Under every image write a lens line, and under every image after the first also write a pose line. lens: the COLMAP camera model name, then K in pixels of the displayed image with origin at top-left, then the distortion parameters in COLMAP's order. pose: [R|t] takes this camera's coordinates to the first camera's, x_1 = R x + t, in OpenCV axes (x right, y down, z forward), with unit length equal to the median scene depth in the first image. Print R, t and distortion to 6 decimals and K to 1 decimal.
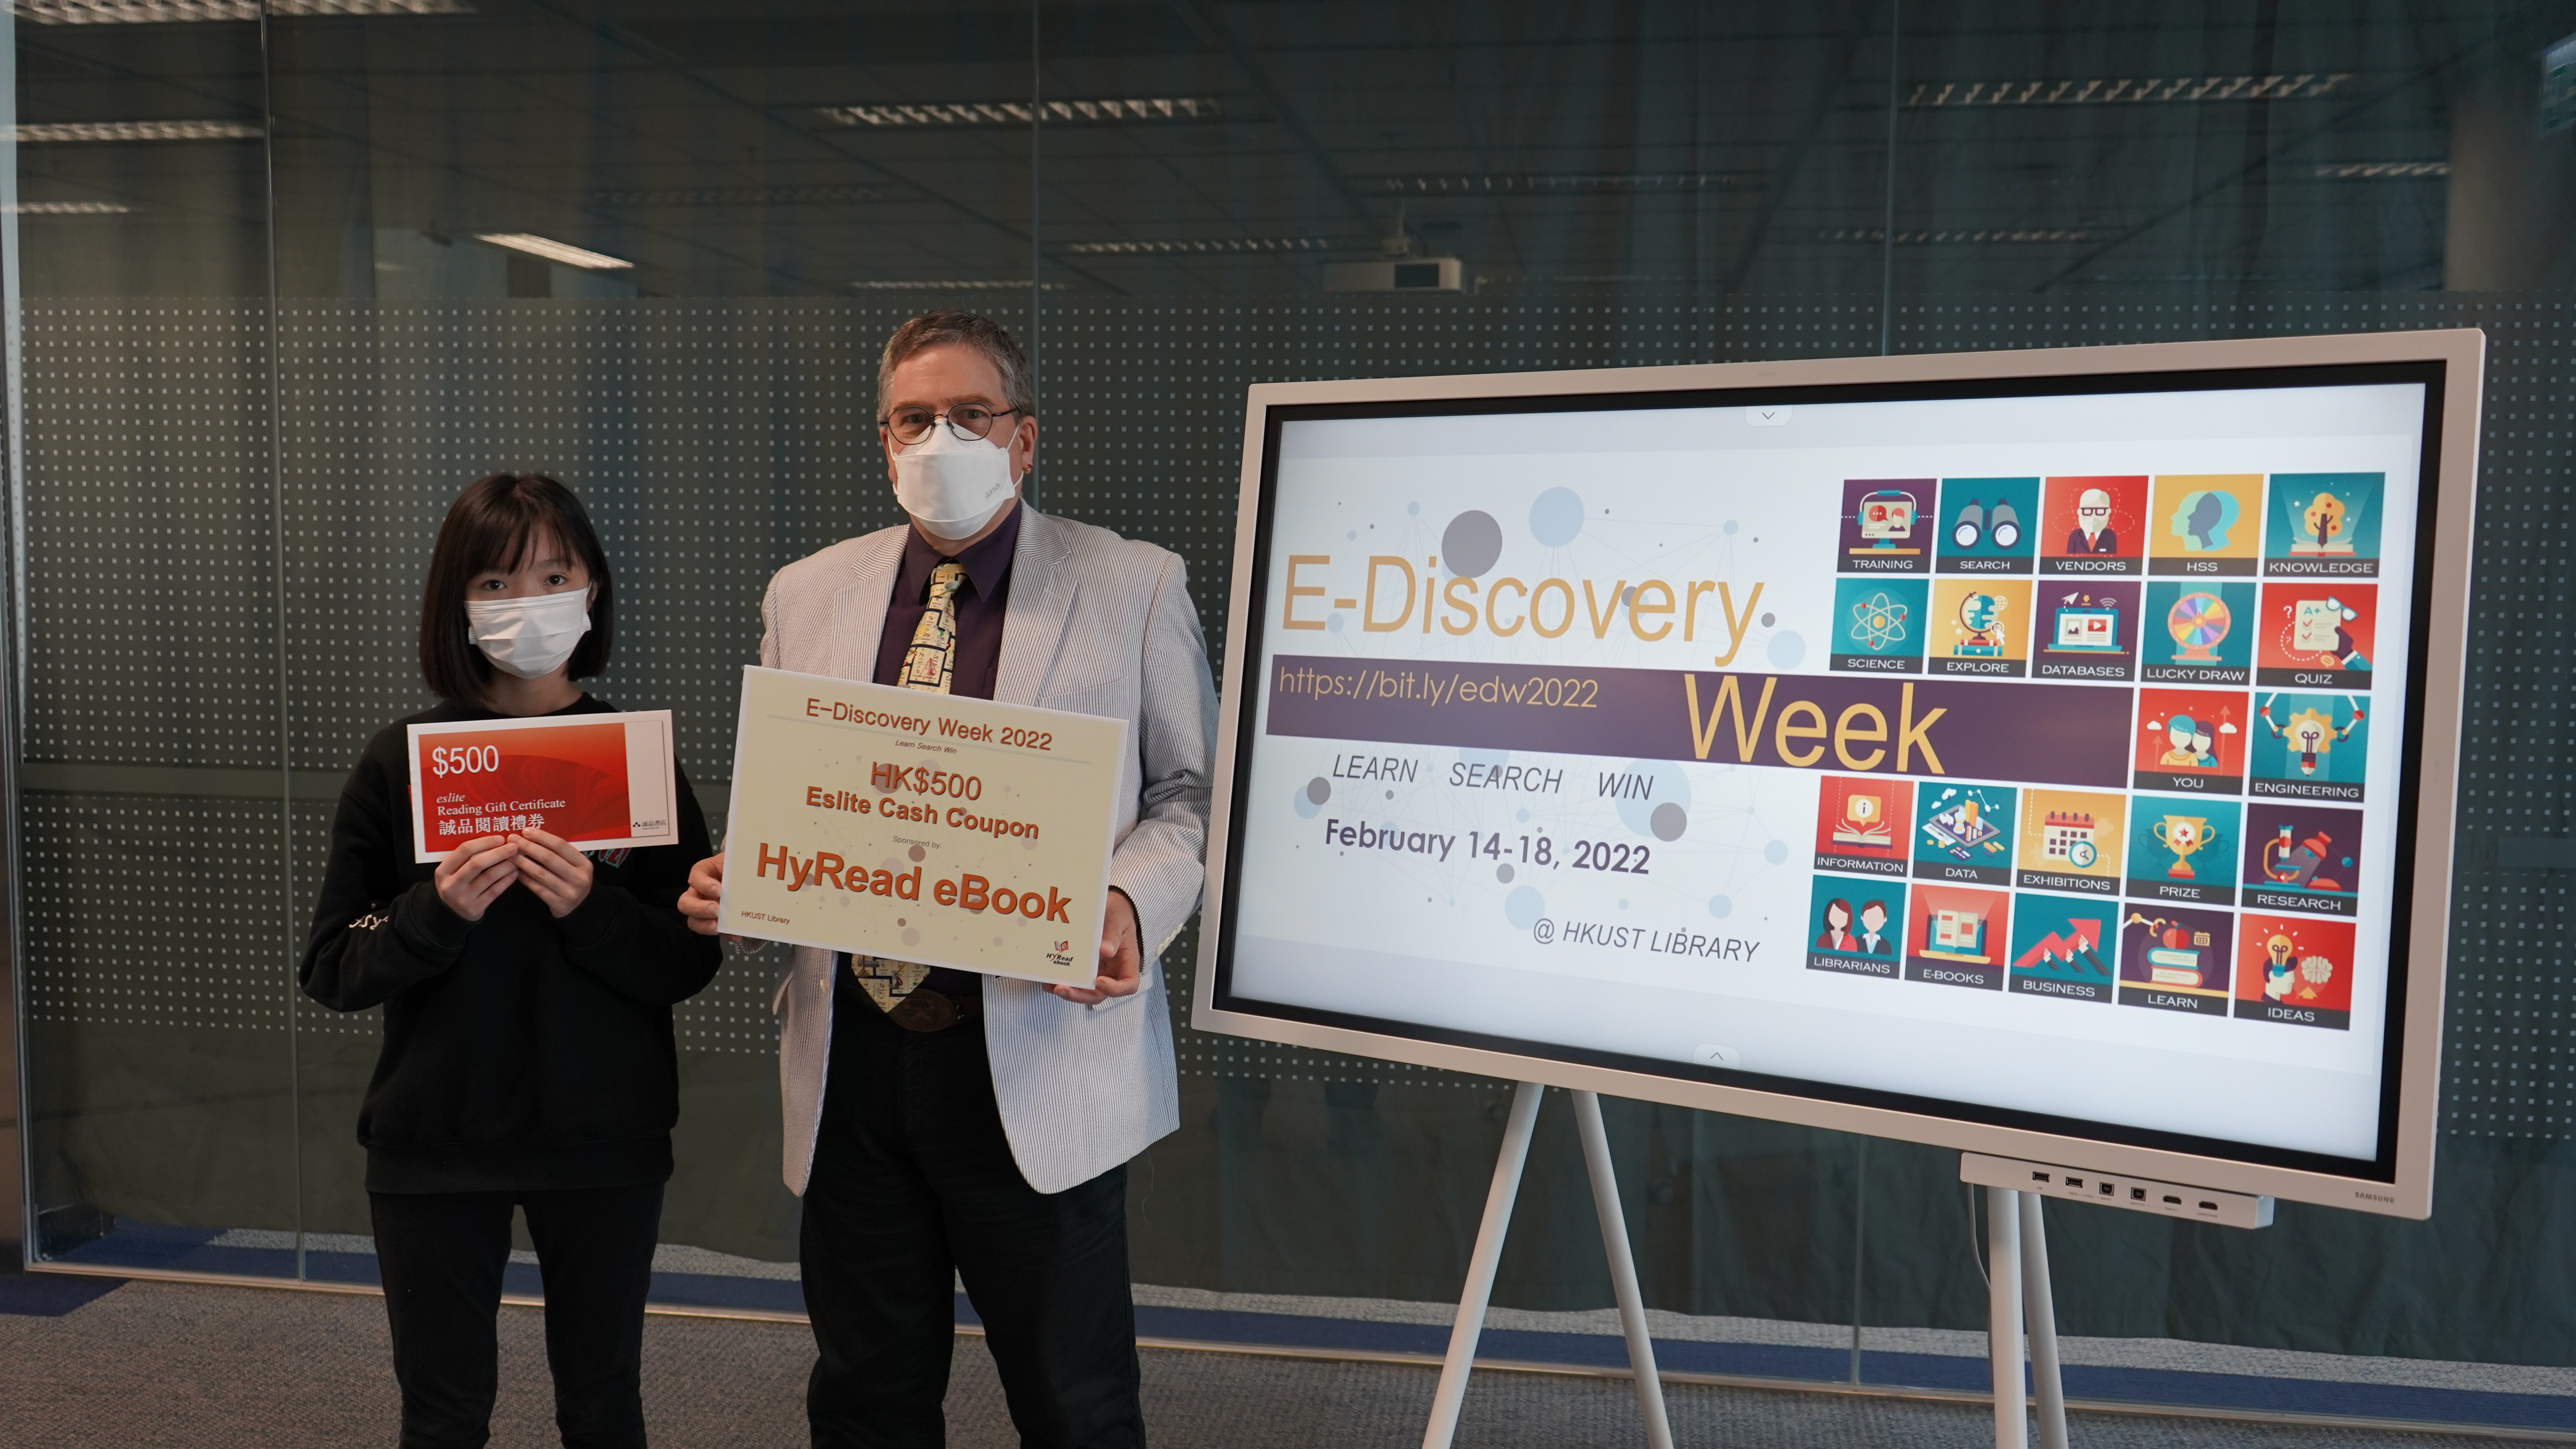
lens RADIAL K [[2139.3, 0, 1287.8], [0, 2139.3, 708.1], [0, 0, 1]] dist [0.005714, -0.005925]
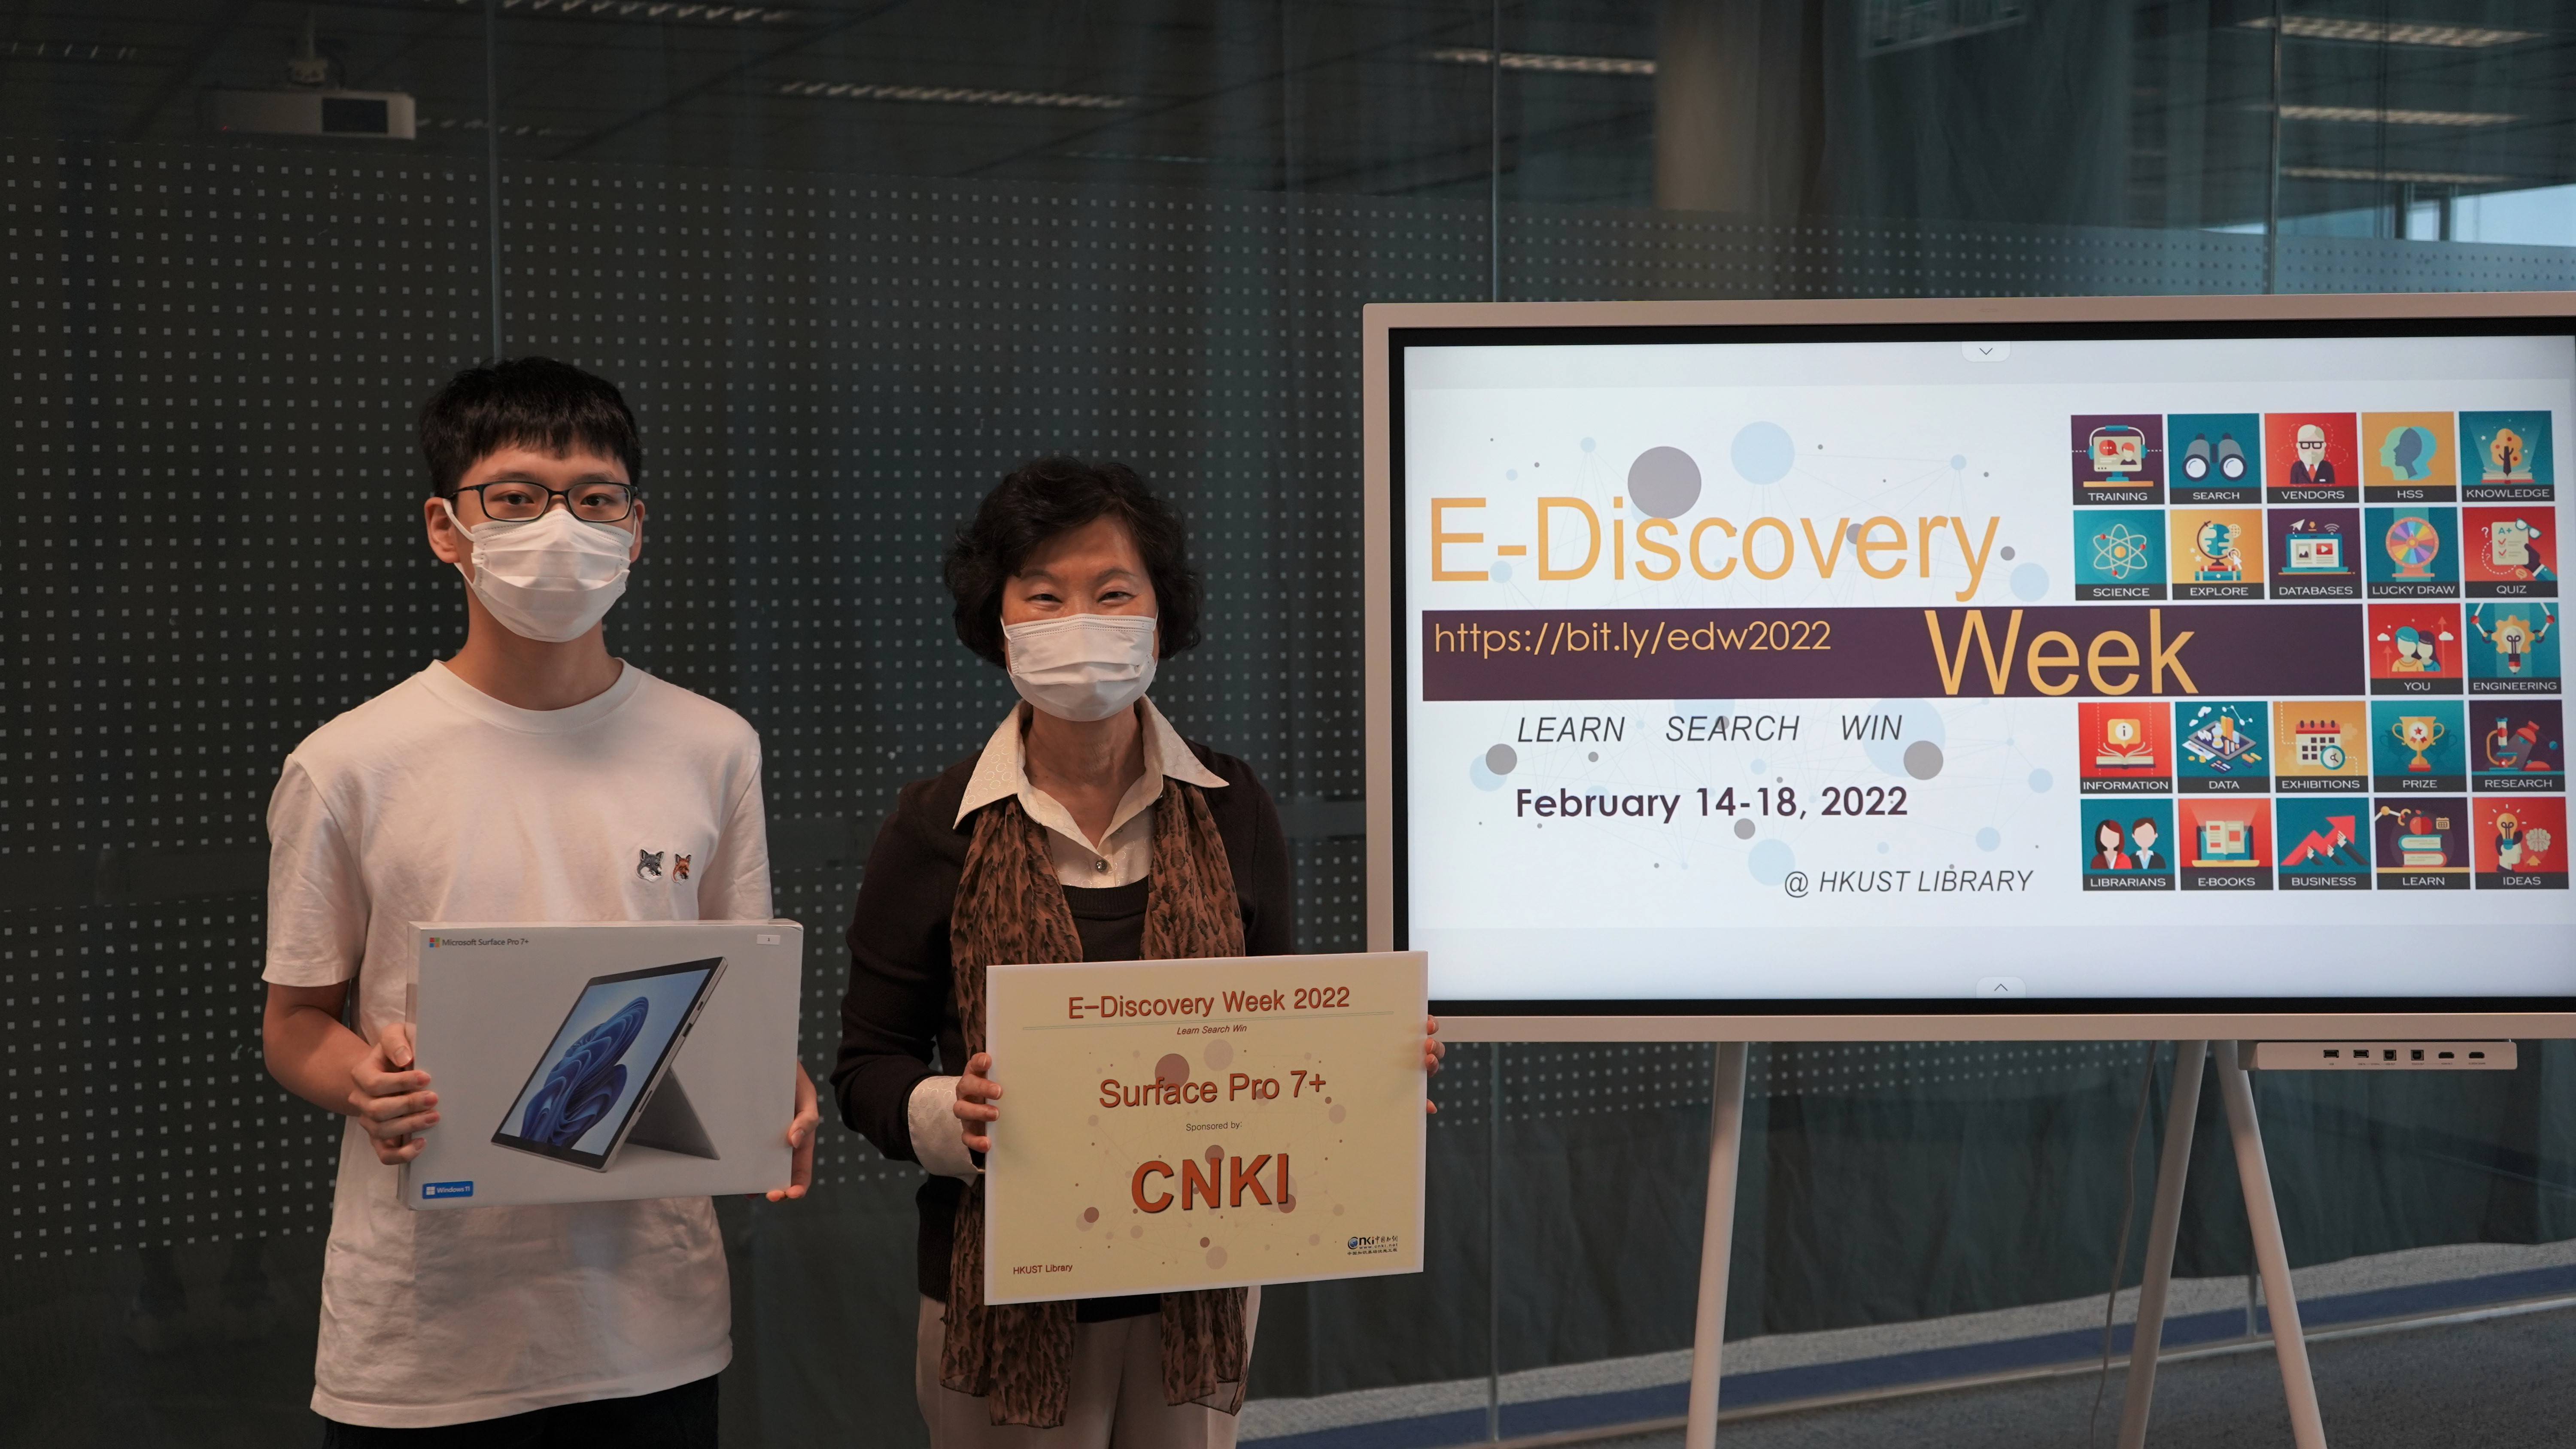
lens RADIAL K [[3104.3, 0, 1191.8], [0, 3104.3, 706.4], [0, 0, 1]] dist [0.011965, 0.000000]
pose [[0.850059, -0.047292, 0.524560, -0.902588], [0.052059, 0.998628, 0.005669, 0.002549], [-0.524108, 0.022489, 0.851355, -0.047702]]
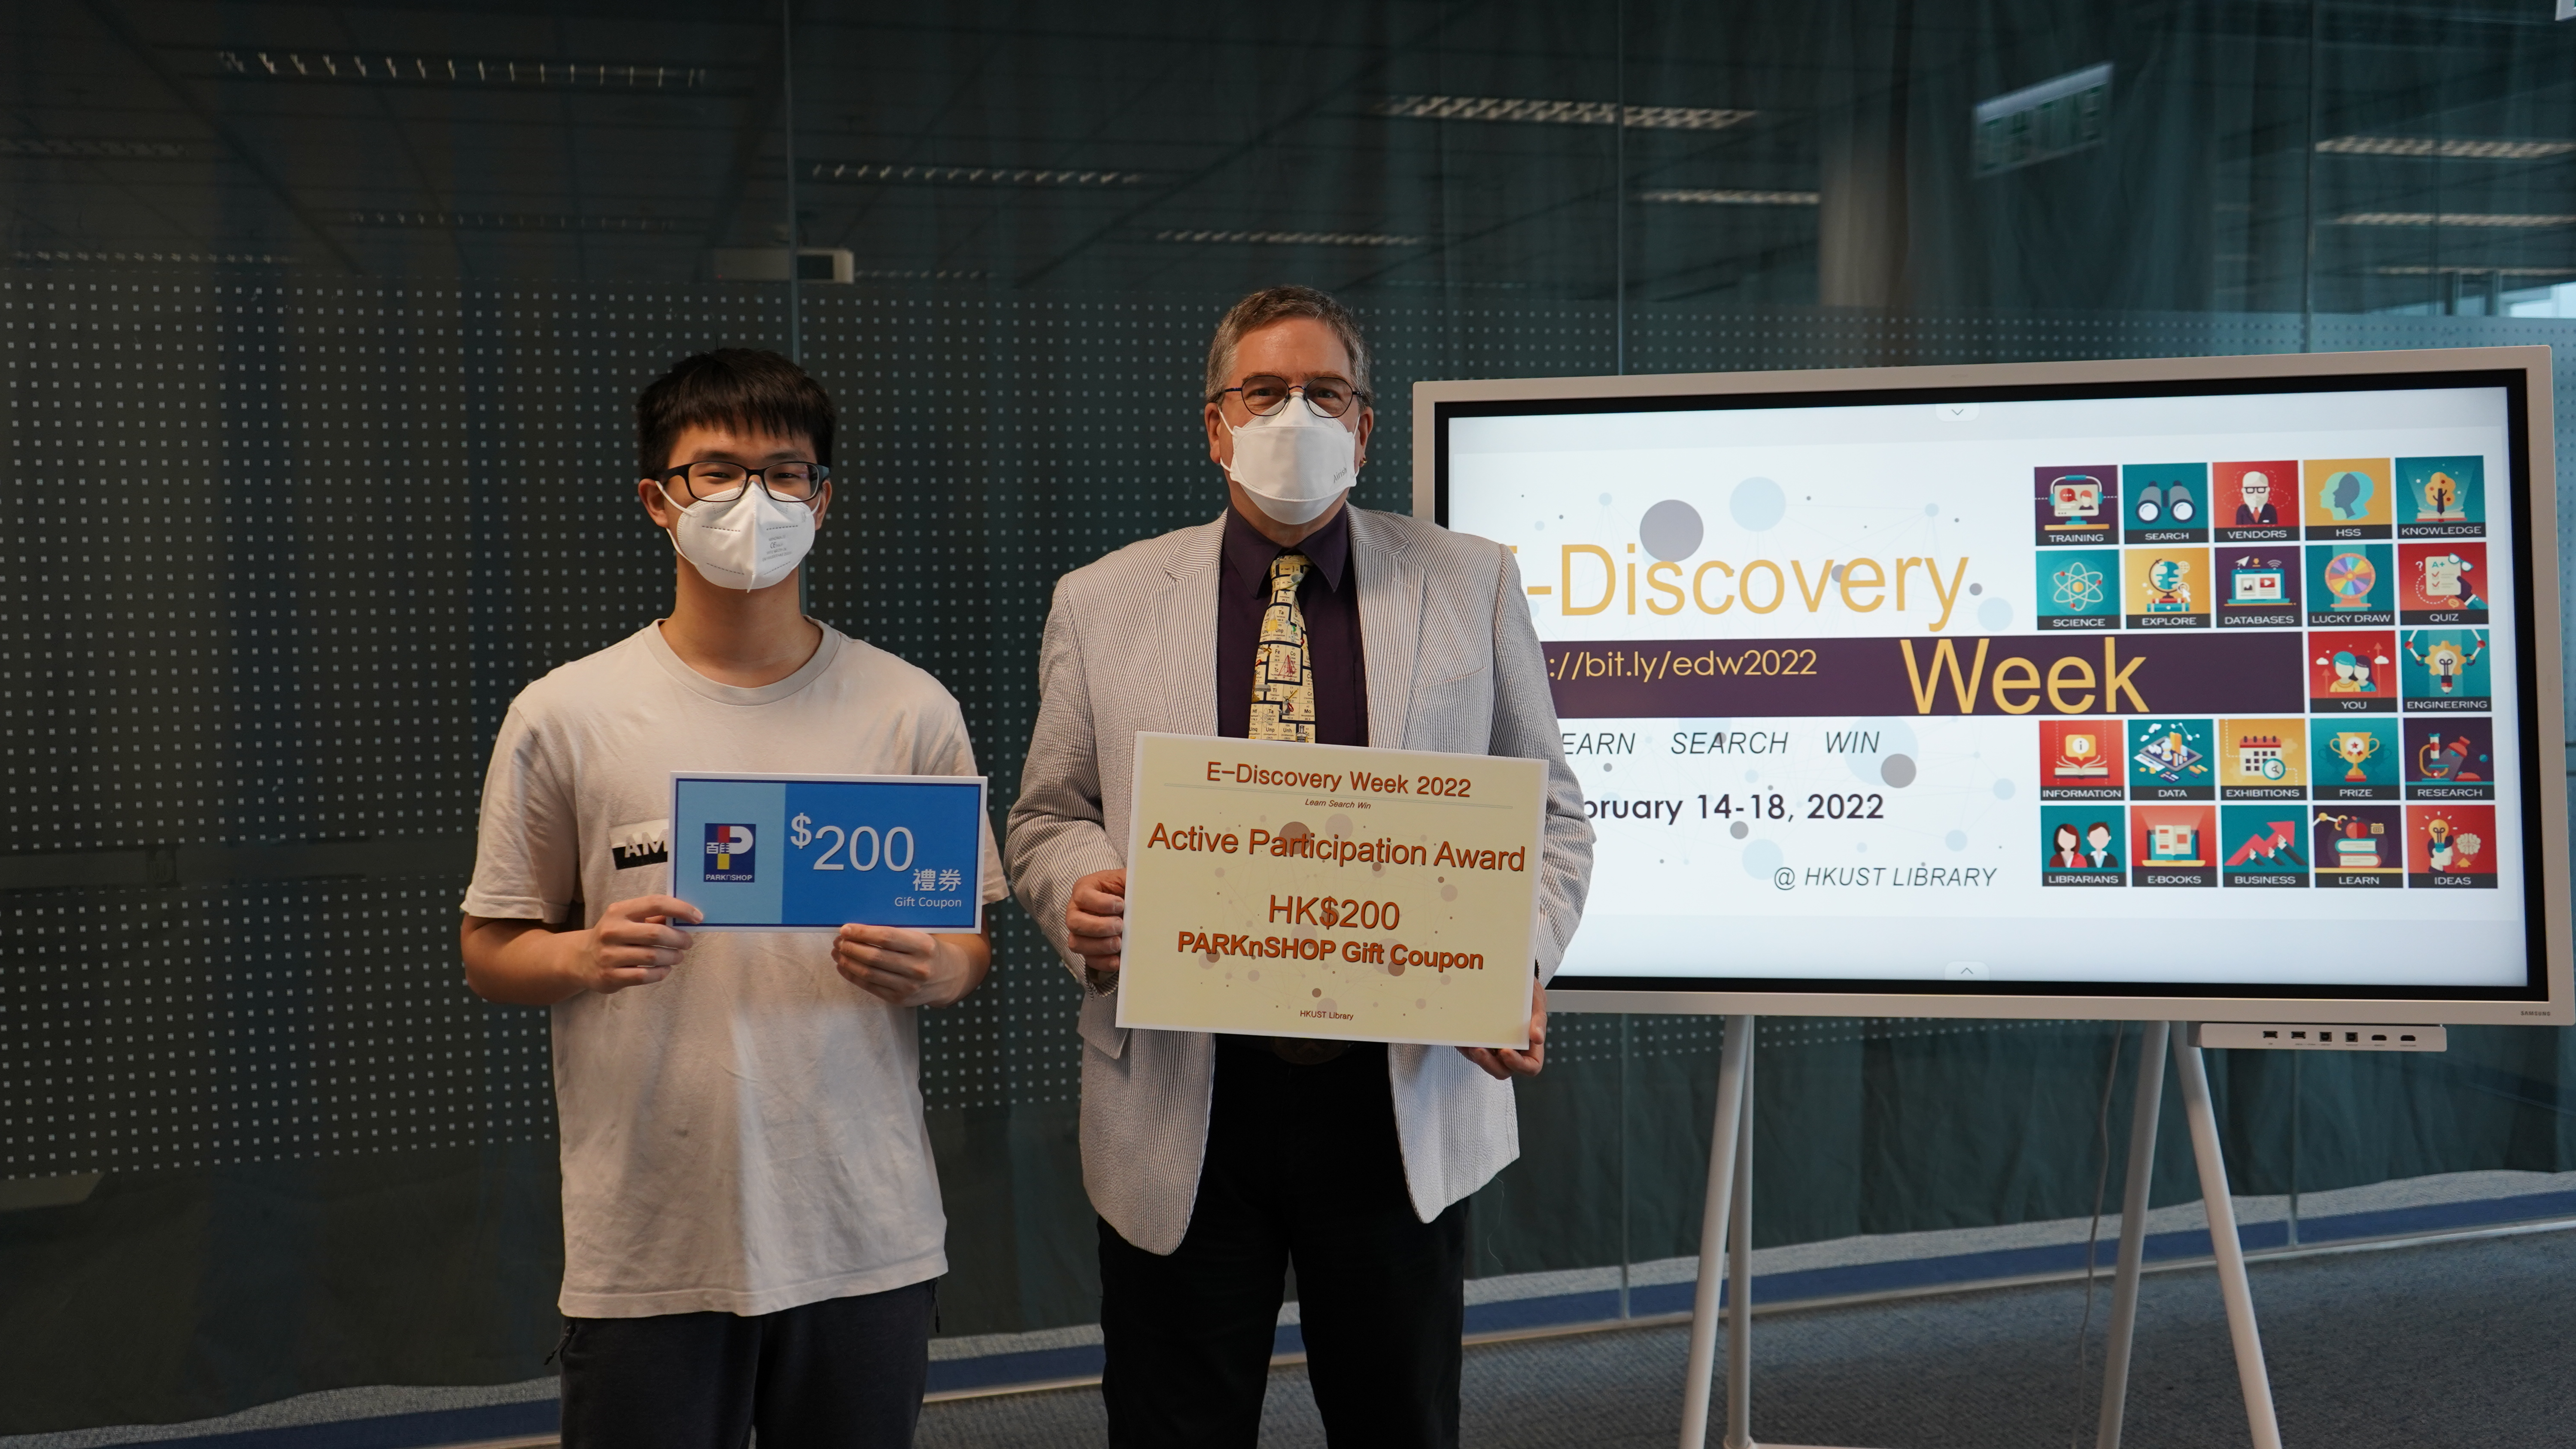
lens RADIAL K [[2272.0, 0, 1272.3], [0, 2272.0, 709.2], [0, 0, 1]] dist [0.003940, 0.008789]
pose [[0.912198, -0.051324, 0.406524, -0.638149], [0.054777, 0.998494, 0.003148, -0.001376], [-0.406073, 0.019396, 0.913635, 0.040254]]
